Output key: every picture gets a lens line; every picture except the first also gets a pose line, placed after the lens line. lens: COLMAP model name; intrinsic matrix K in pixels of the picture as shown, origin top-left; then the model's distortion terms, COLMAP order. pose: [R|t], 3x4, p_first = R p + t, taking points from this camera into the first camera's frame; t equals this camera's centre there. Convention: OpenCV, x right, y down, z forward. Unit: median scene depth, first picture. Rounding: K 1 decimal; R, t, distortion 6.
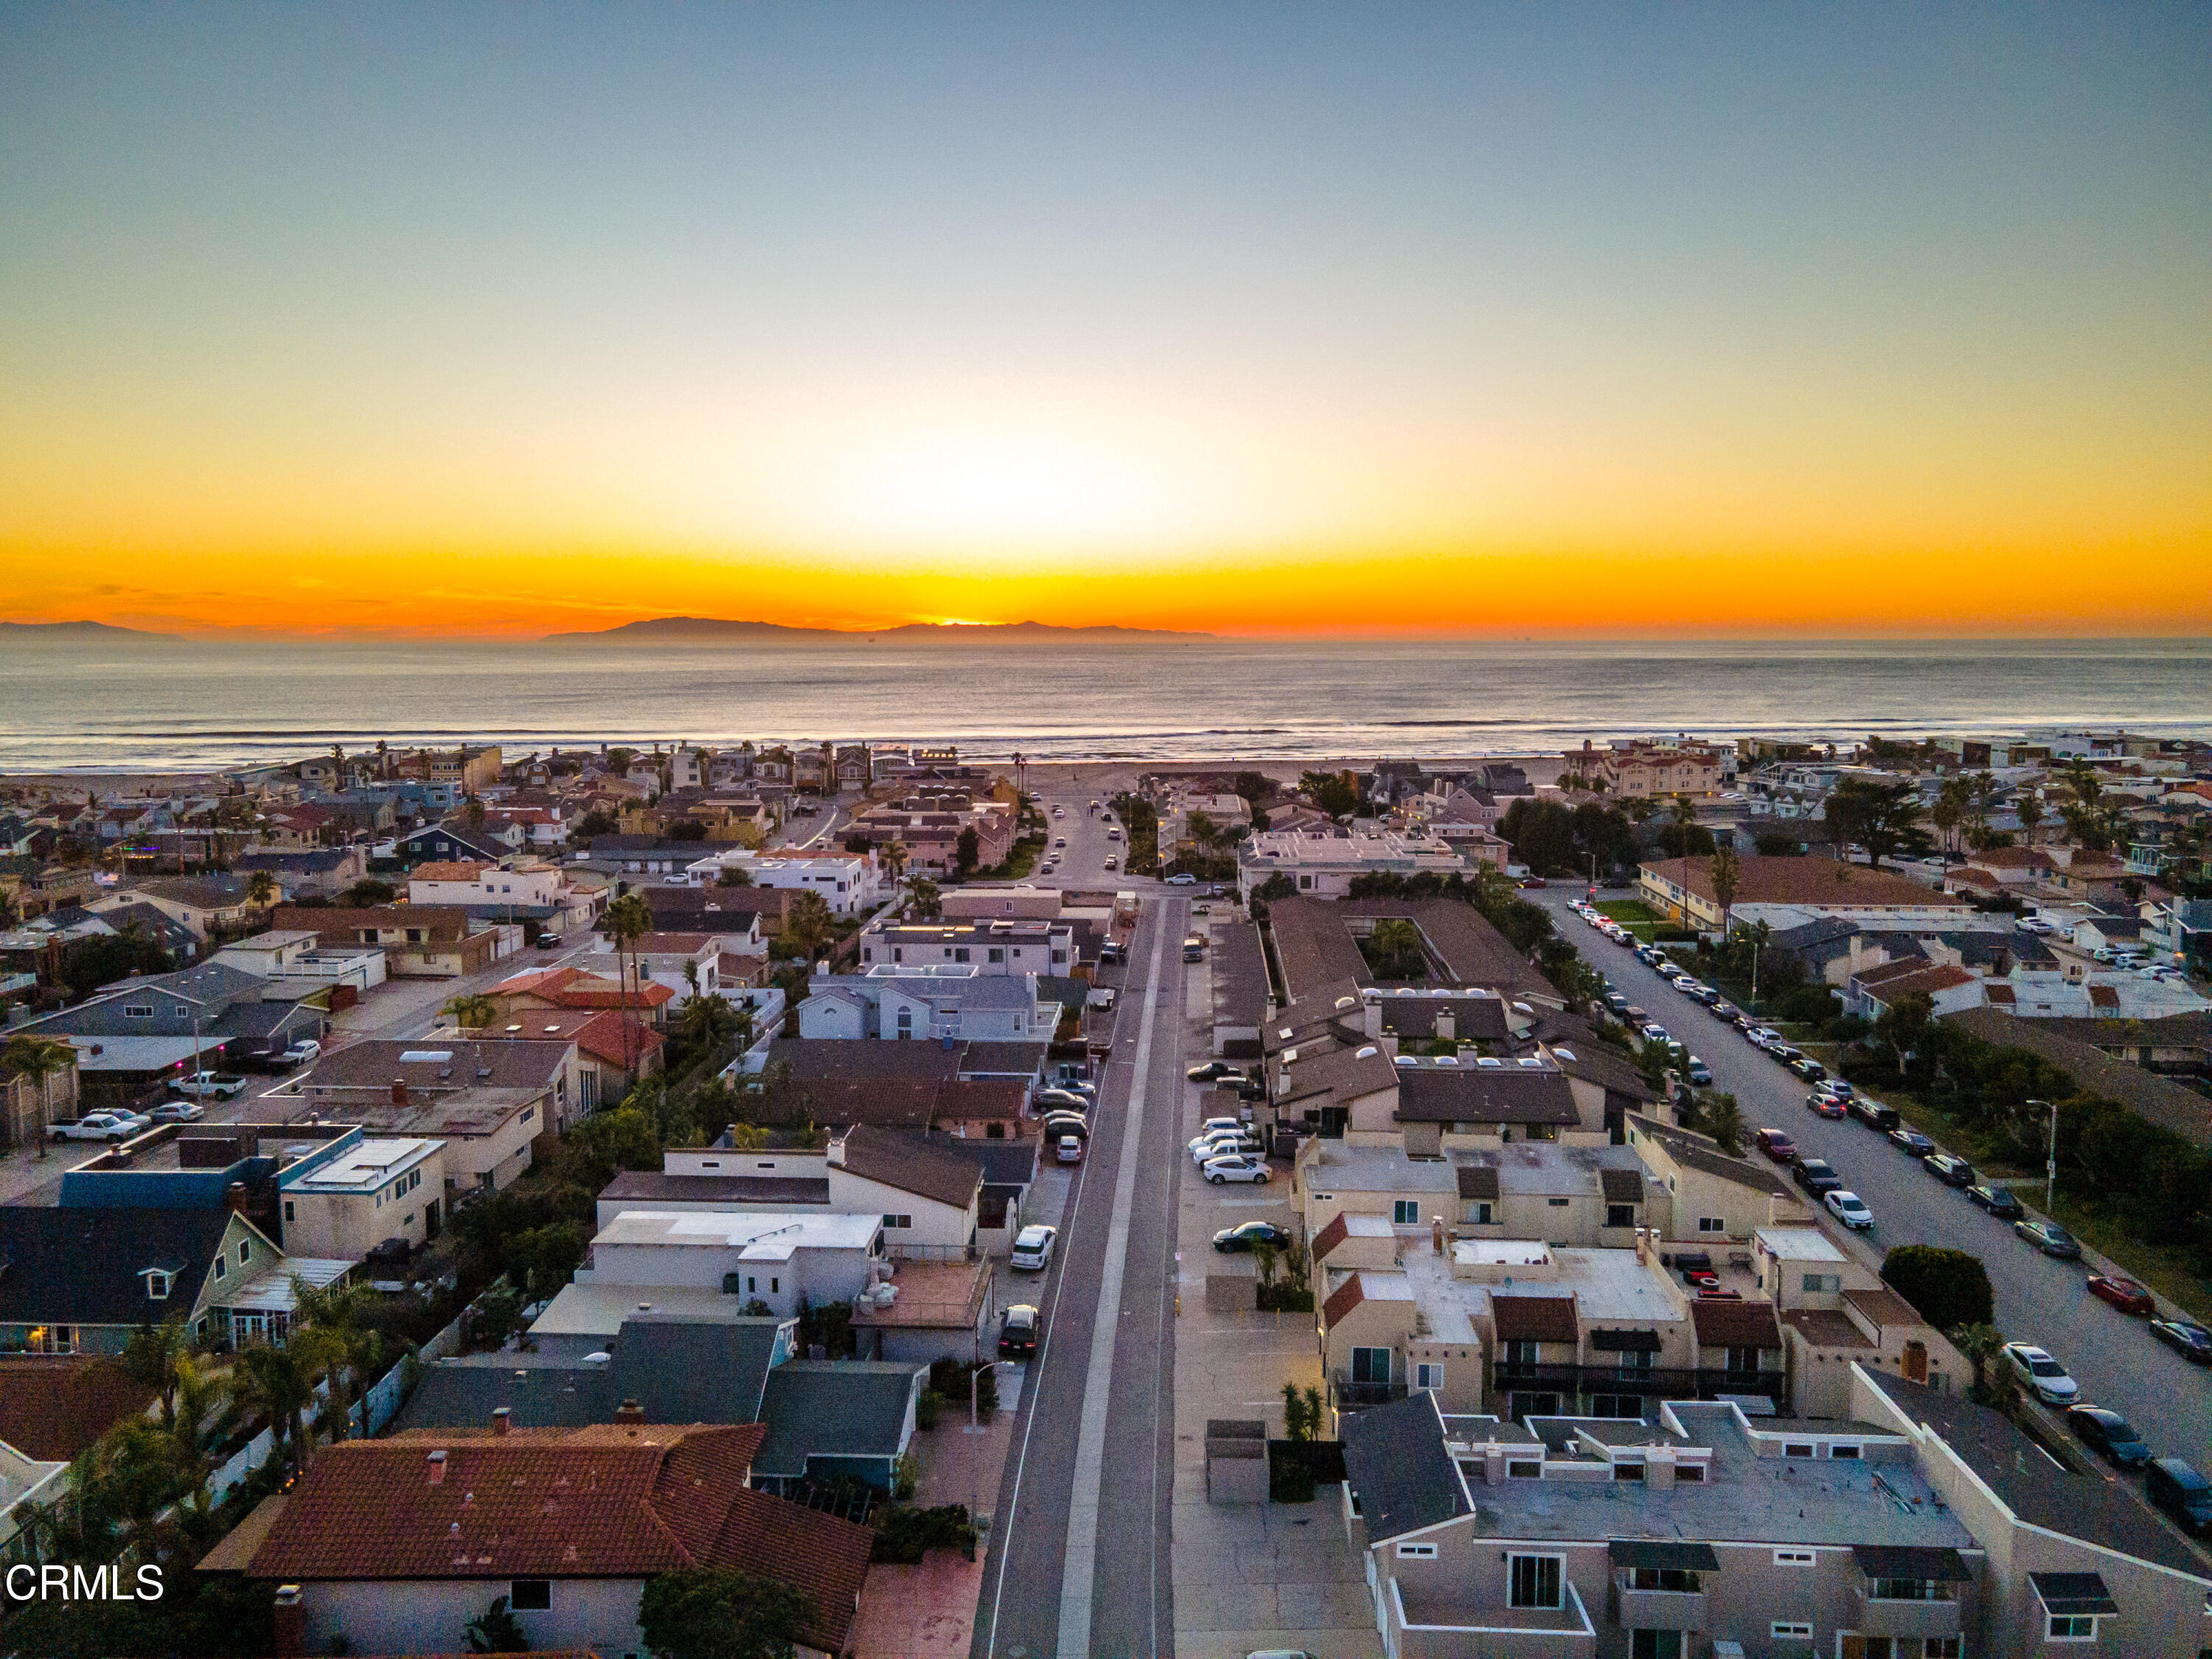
lens RADIAL K [[1601.0, 0, 1099.5], [0, 1601.0, 827.2], [0, 0, 1]] dist [0.034020, 0.025861]
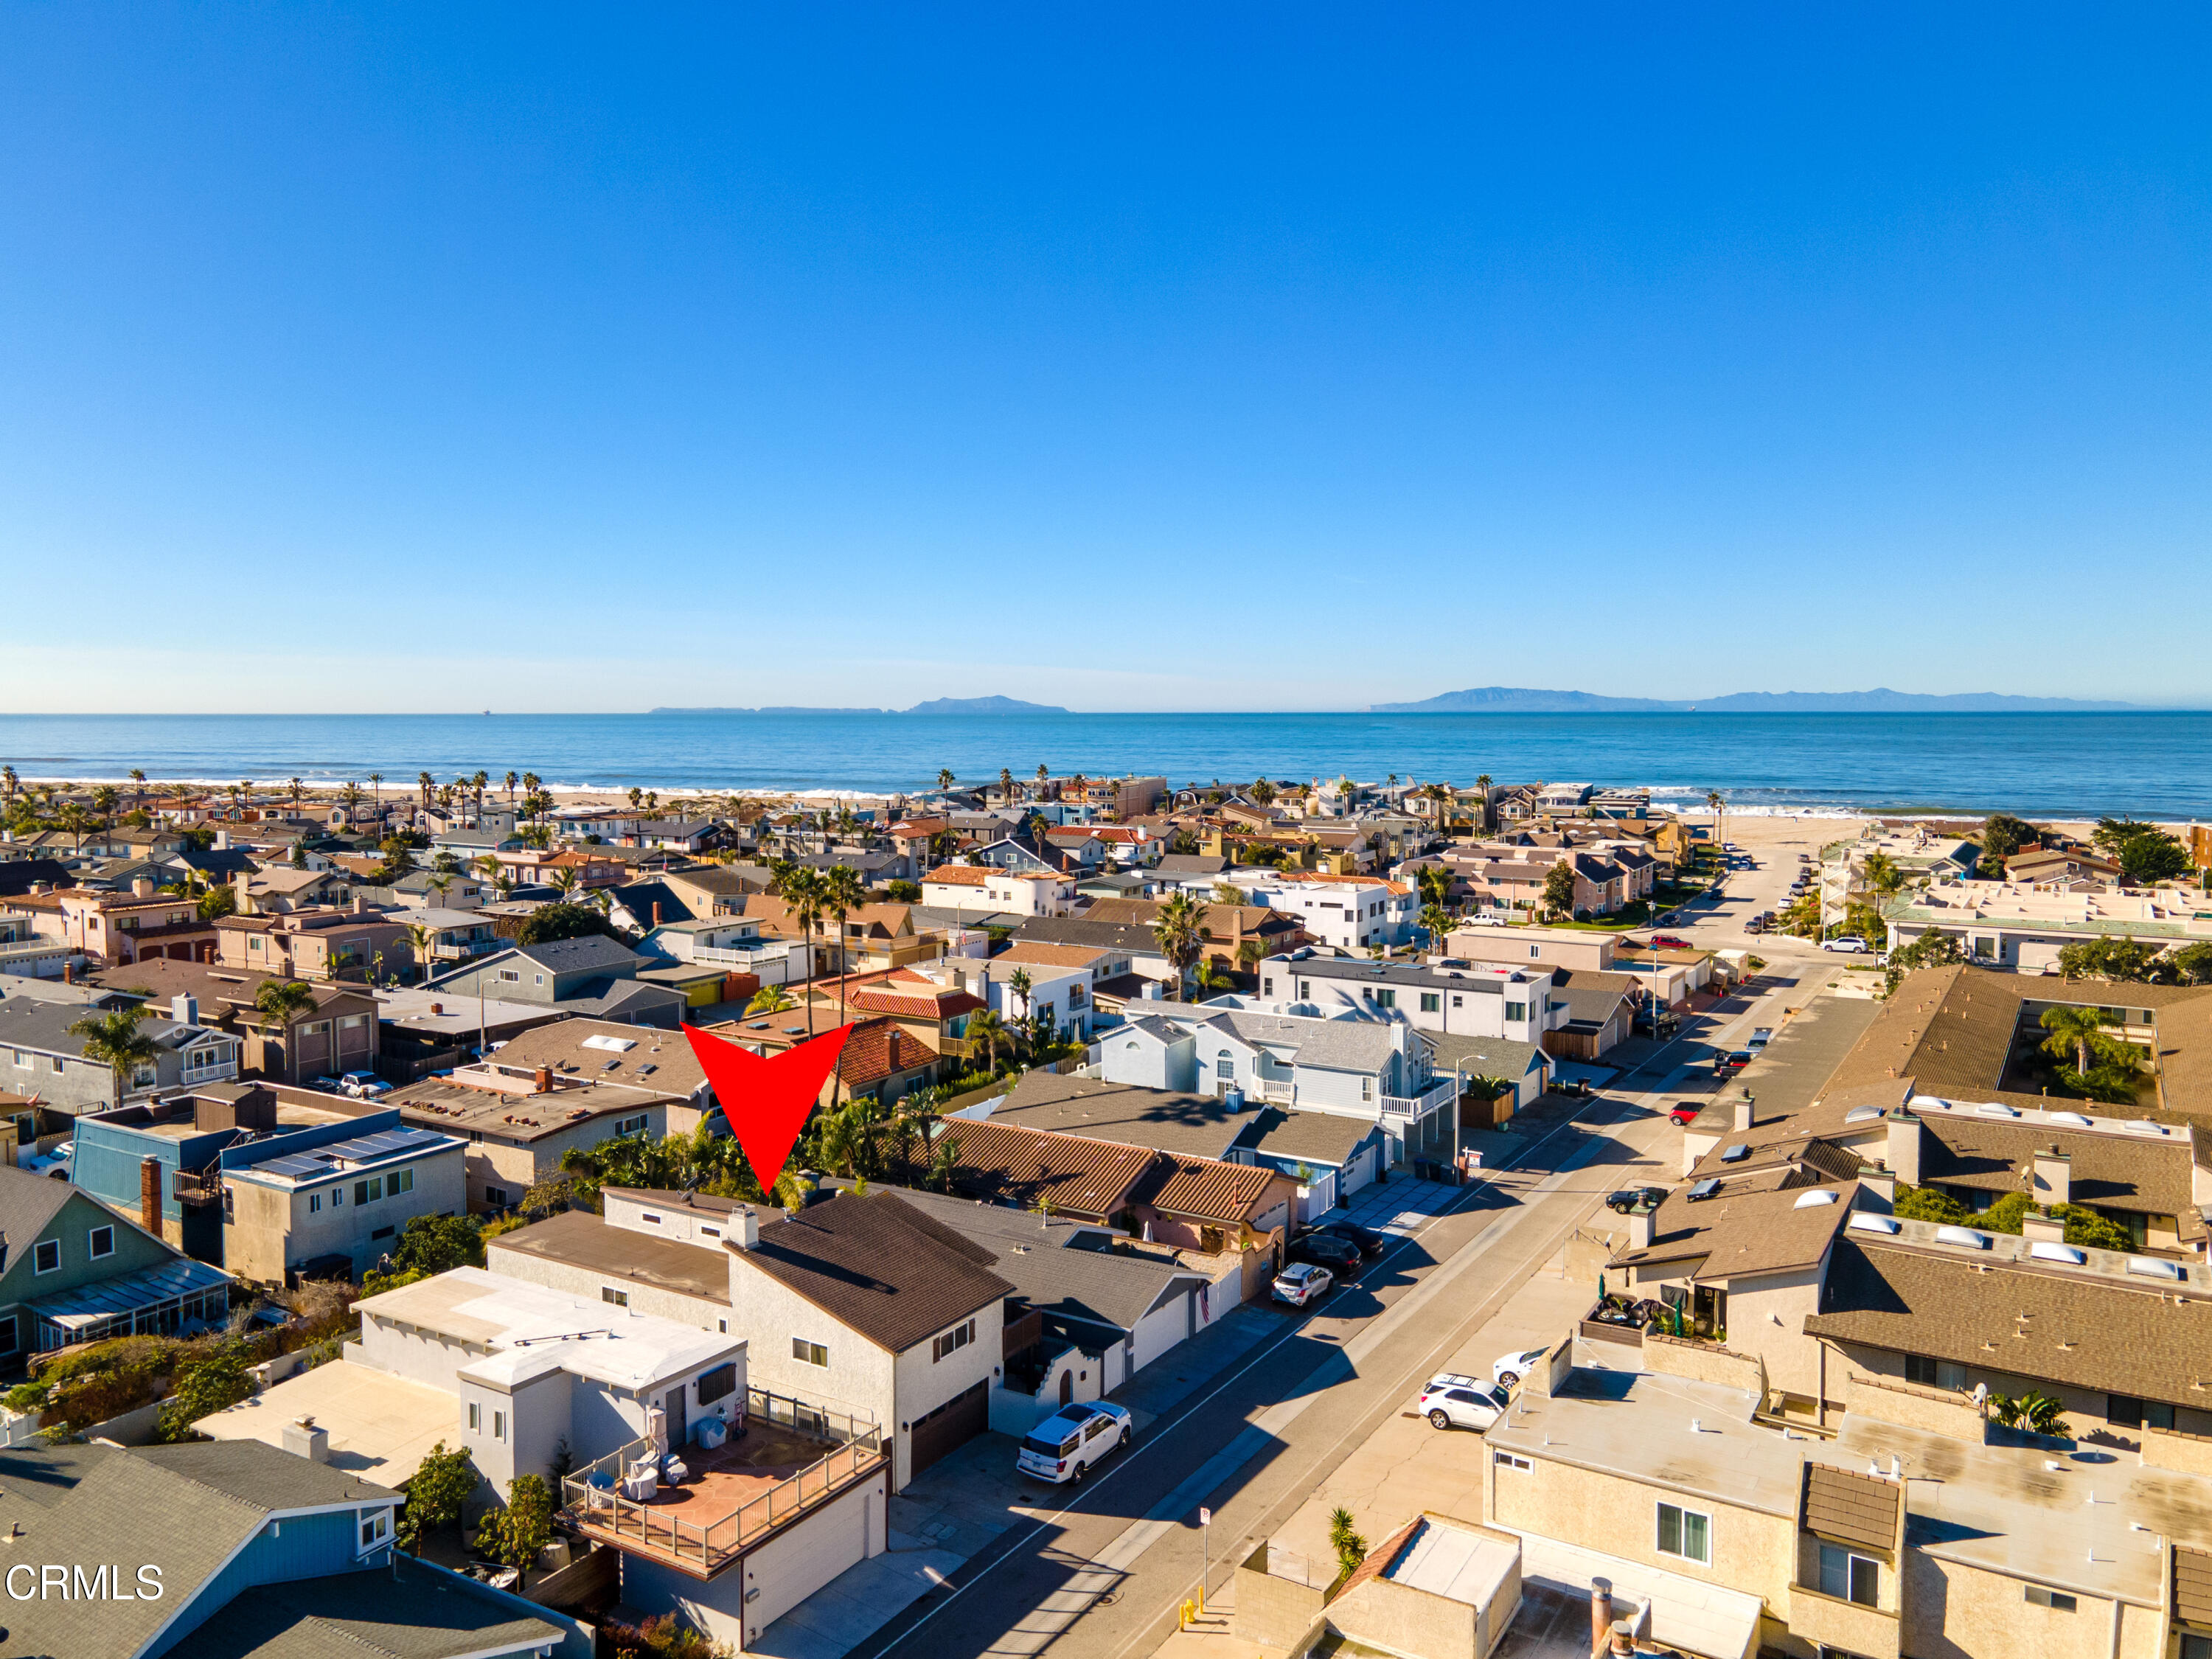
lens RADIAL K [[1611.9, 0, 1102.1], [0, 1611.9, 833.3], [0, 0, 1]] dist [0.029788, 0.007018]
pose [[0.883723, 0.037060, -0.466540, 0.135885], [-0.055166, 0.998159, -0.025204, 0.027708], [0.464747, 0.048011, 0.884141, 0.253288]]
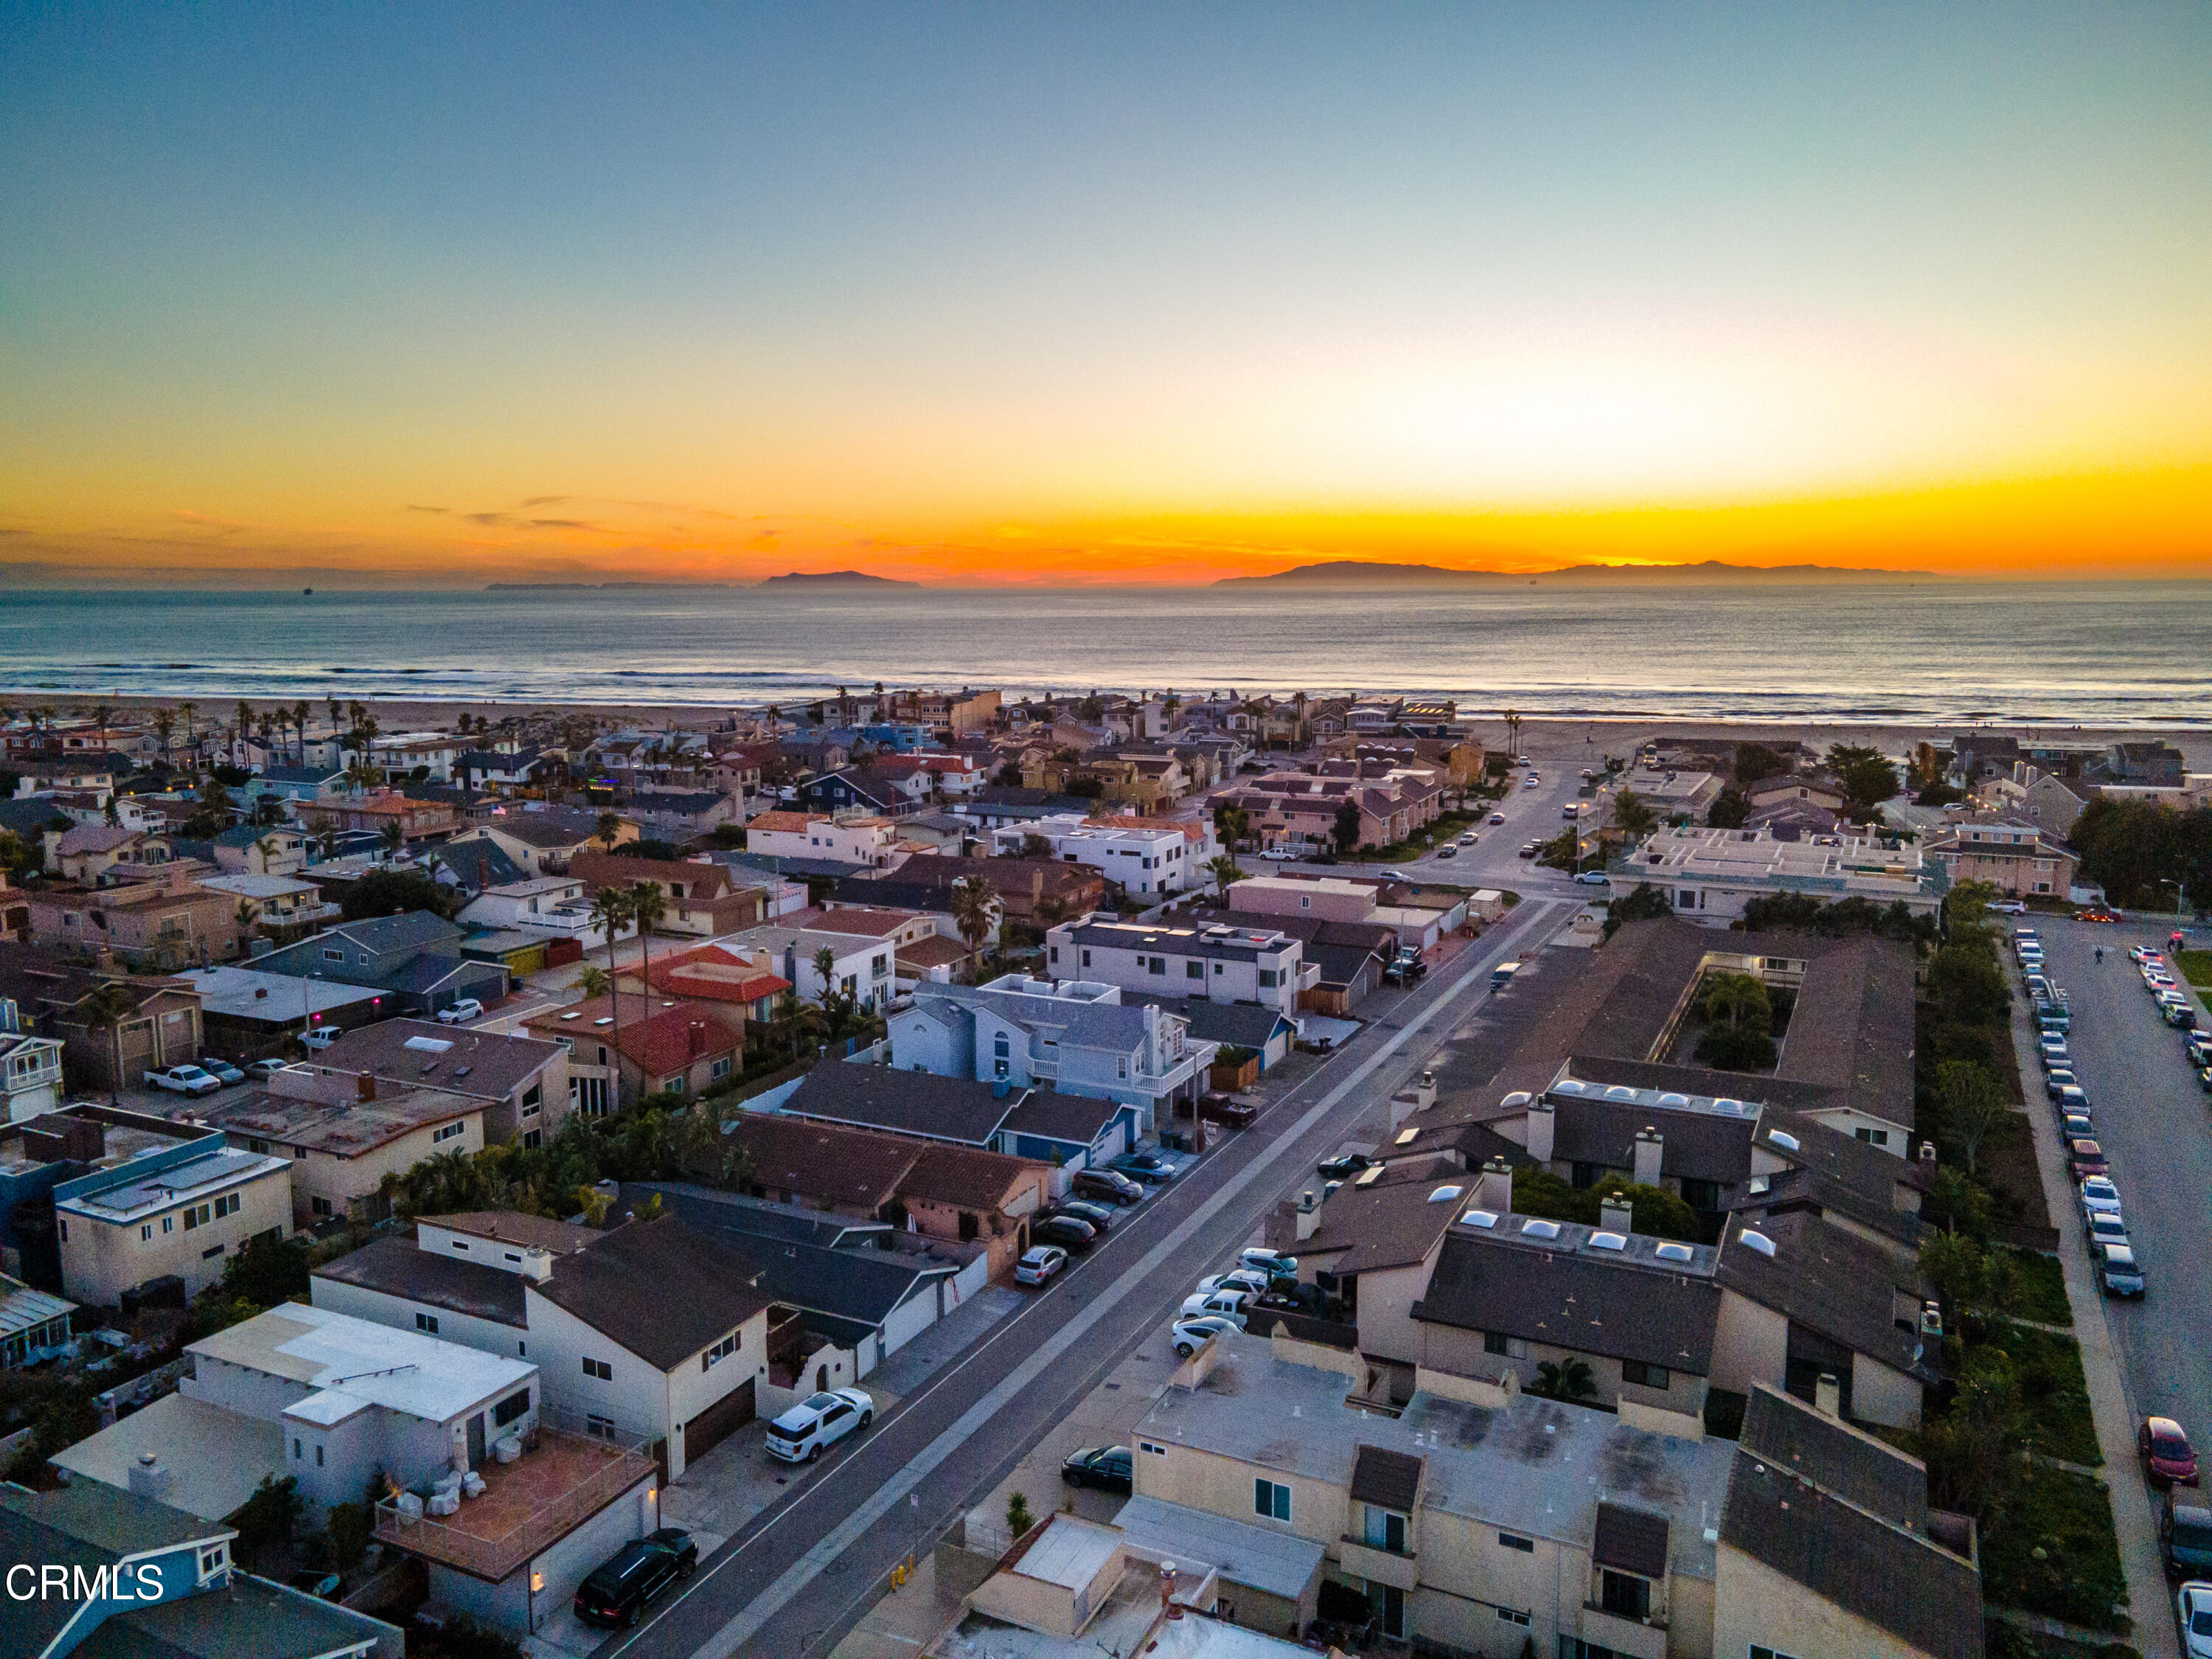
lens RADIAL K [[1601.0, 0, 1099.5], [0, 1601.0, 827.2], [0, 0, 1]] dist [0.034020, 0.025861]
pose [[0.921583, 0.055838, -0.384145, 0.188043], [-0.042426, 0.998161, 0.043308, -0.024482], [0.385857, -0.023614, 0.922257, 0.212298]]
